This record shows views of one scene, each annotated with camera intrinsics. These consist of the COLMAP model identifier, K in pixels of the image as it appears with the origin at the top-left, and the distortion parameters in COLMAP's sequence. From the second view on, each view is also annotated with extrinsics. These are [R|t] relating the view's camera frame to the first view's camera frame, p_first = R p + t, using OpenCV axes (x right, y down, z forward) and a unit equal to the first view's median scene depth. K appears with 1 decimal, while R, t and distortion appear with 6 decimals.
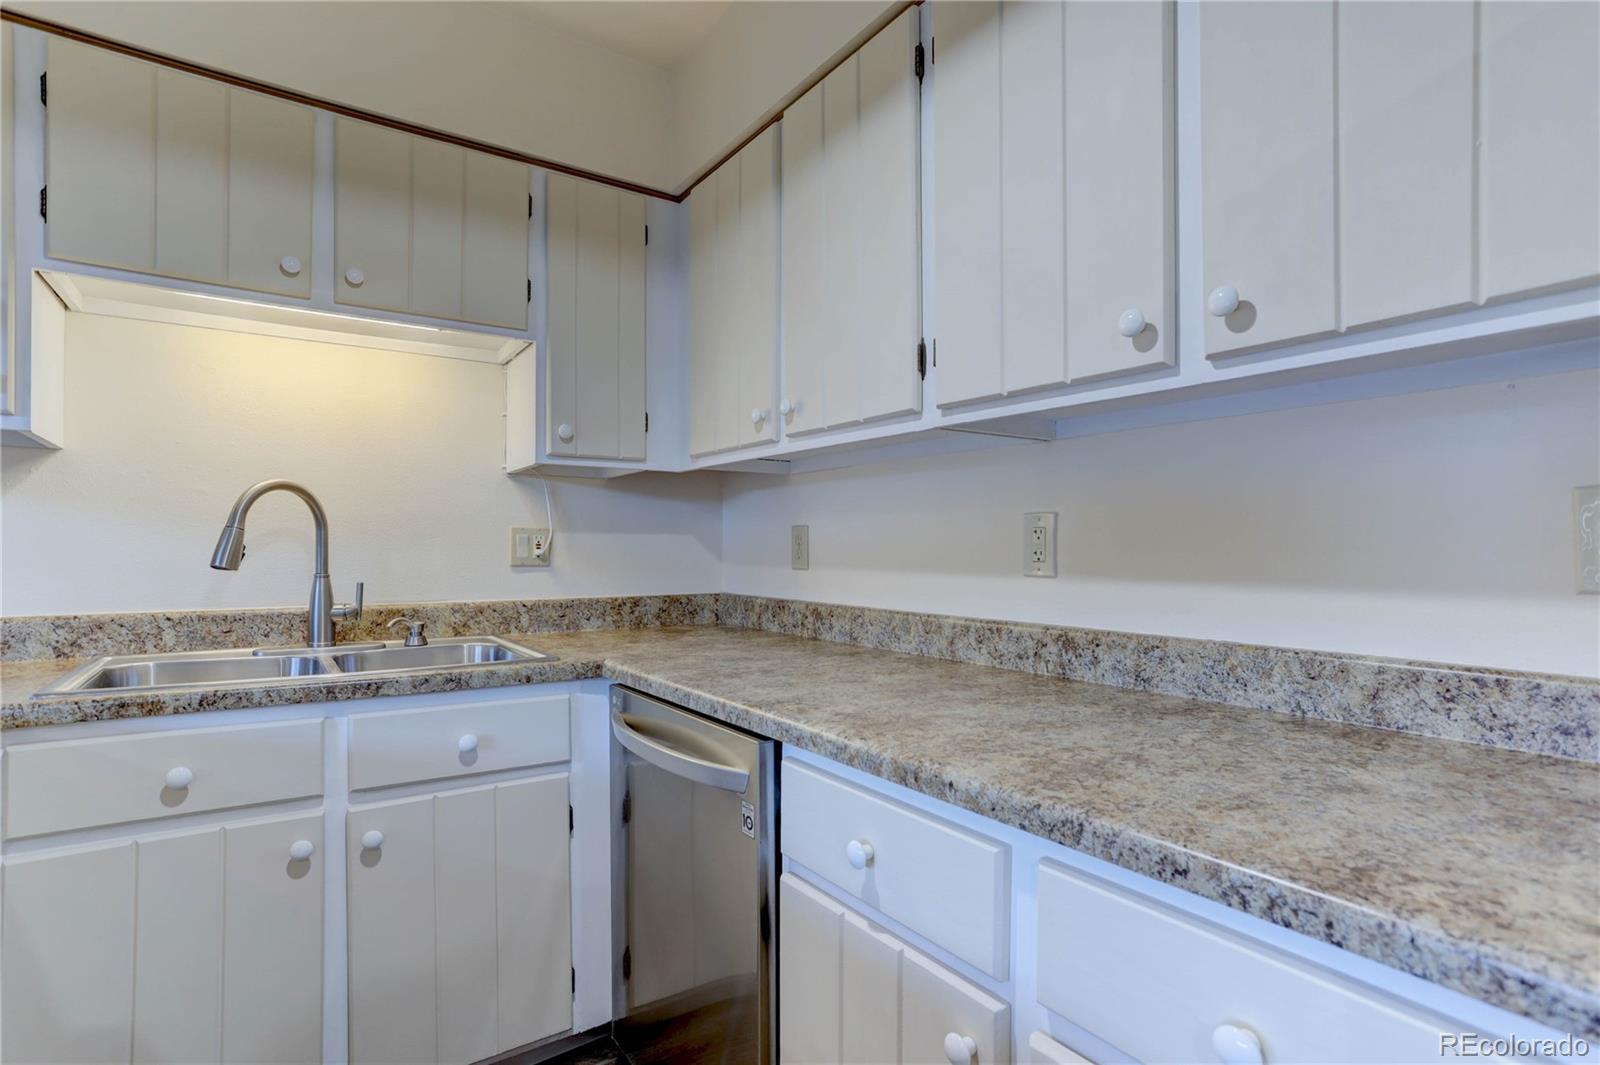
lens RADIAL K [[778.7, 0, 791.0], [0, 778.7, 544.0], [0, 0, 1]] dist [-0.004031, 0.009705]
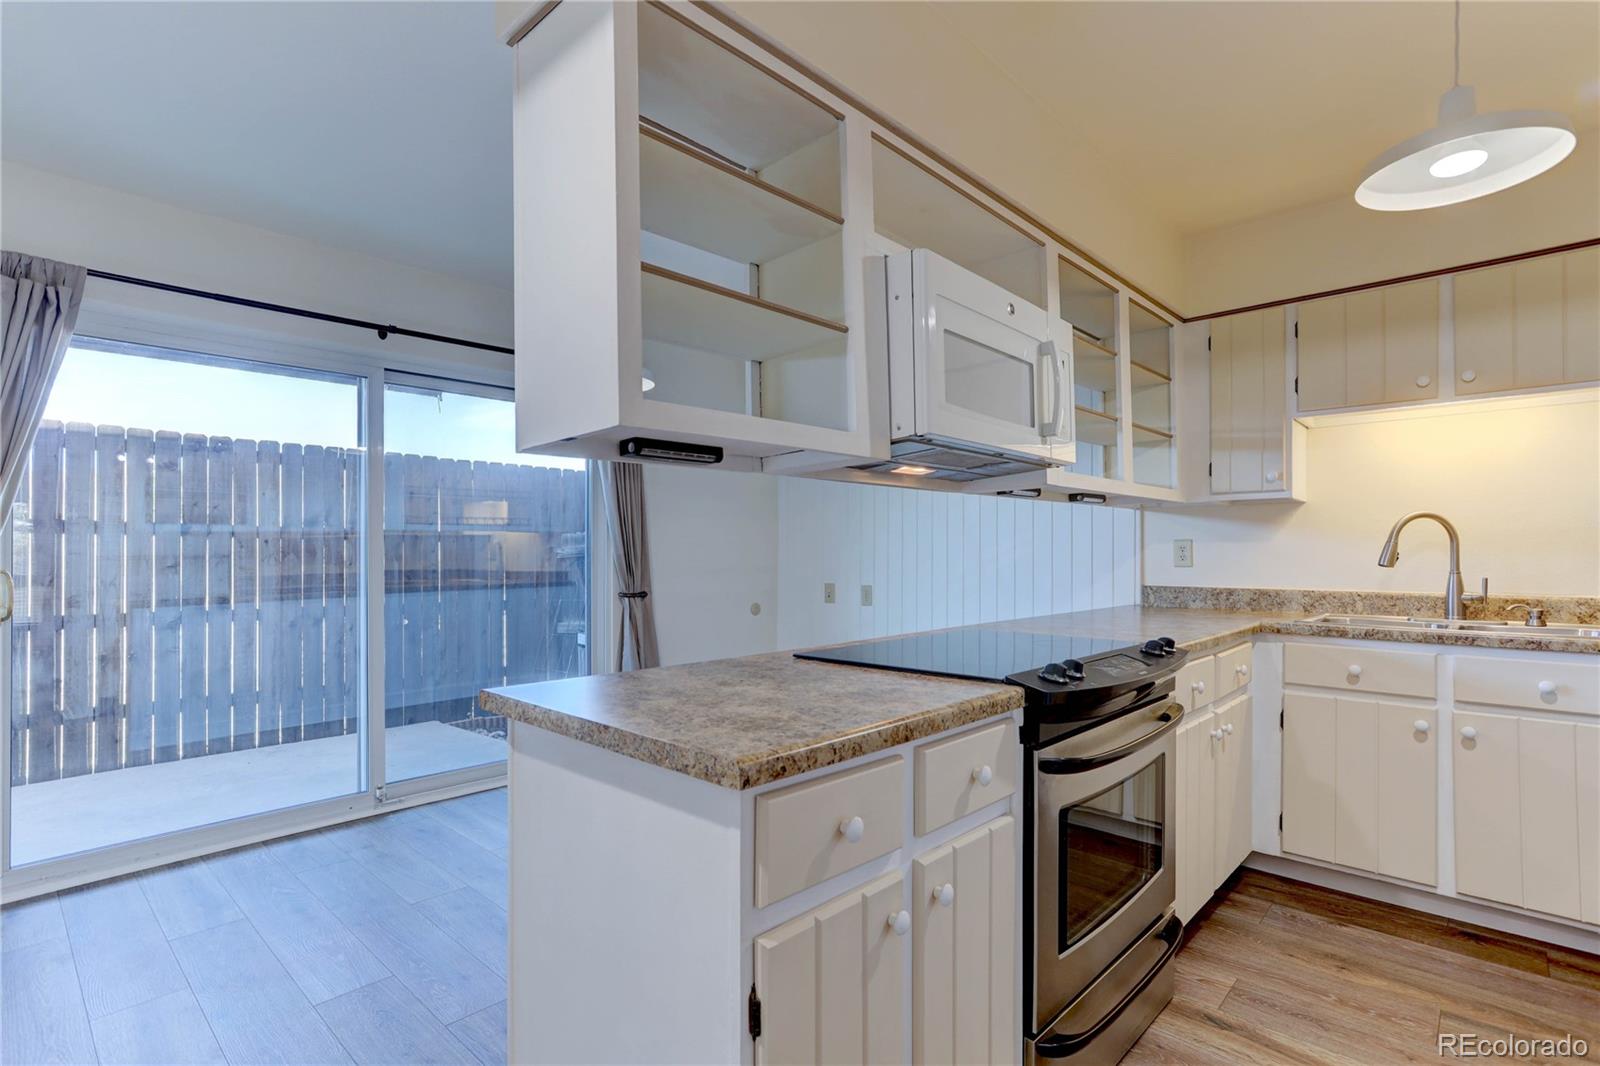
lens RADIAL K [[778.7, 0, 811.1], [0, 778.7, 554.9], [0, 0, 1]] dist [-0.004031, 0.009705]
pose [[0.234221, -0.007984, -0.972151, 0.626682], [0.009511, 0.999937, -0.005920, 0.004308], [0.972137, -0.007859, 0.234282, -0.616123]]
